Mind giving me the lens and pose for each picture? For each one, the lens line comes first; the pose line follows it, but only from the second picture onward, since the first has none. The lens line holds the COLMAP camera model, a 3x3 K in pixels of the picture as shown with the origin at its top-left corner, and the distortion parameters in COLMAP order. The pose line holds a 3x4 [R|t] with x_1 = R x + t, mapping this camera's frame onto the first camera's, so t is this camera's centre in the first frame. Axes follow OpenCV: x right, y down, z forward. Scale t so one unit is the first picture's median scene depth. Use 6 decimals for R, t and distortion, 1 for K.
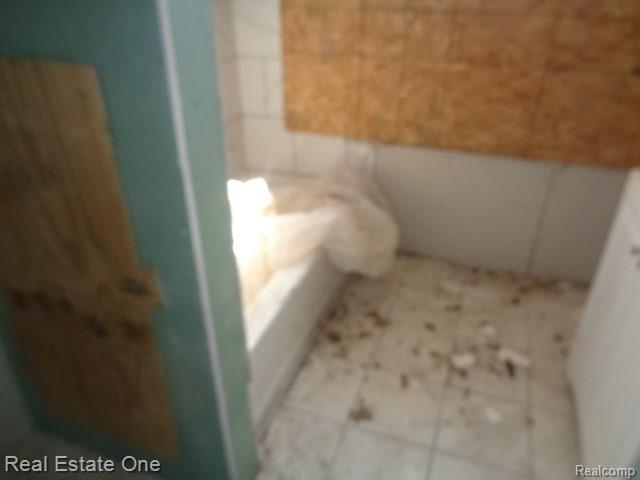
lens RADIAL K [[480.4, 0, 319.0], [0, 480.4, 236.2], [0, 0, 1]] dist [-0.002236, -0.005284]
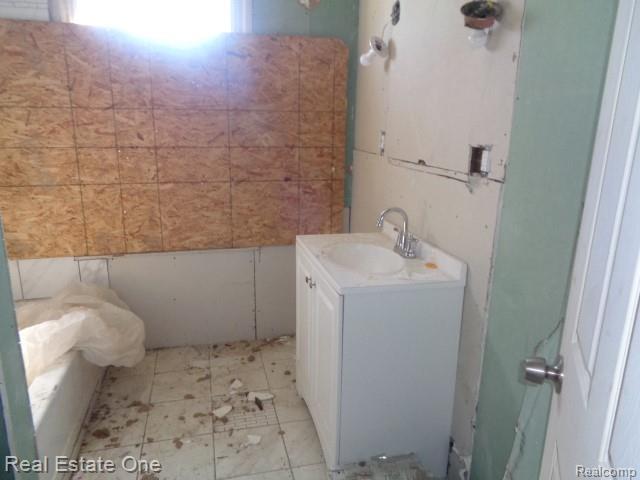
lens RADIAL K [[480.4, 0, 319.0], [0, 480.4, 236.2], [0, 0, 1]] dist [-0.002236, -0.005284]
pose [[0.827167, -0.126147, 0.547615, -0.091256], [0.268497, 0.944771, -0.187927, 0.122411], [-0.493664, 0.302480, 0.815354, -0.205497]]
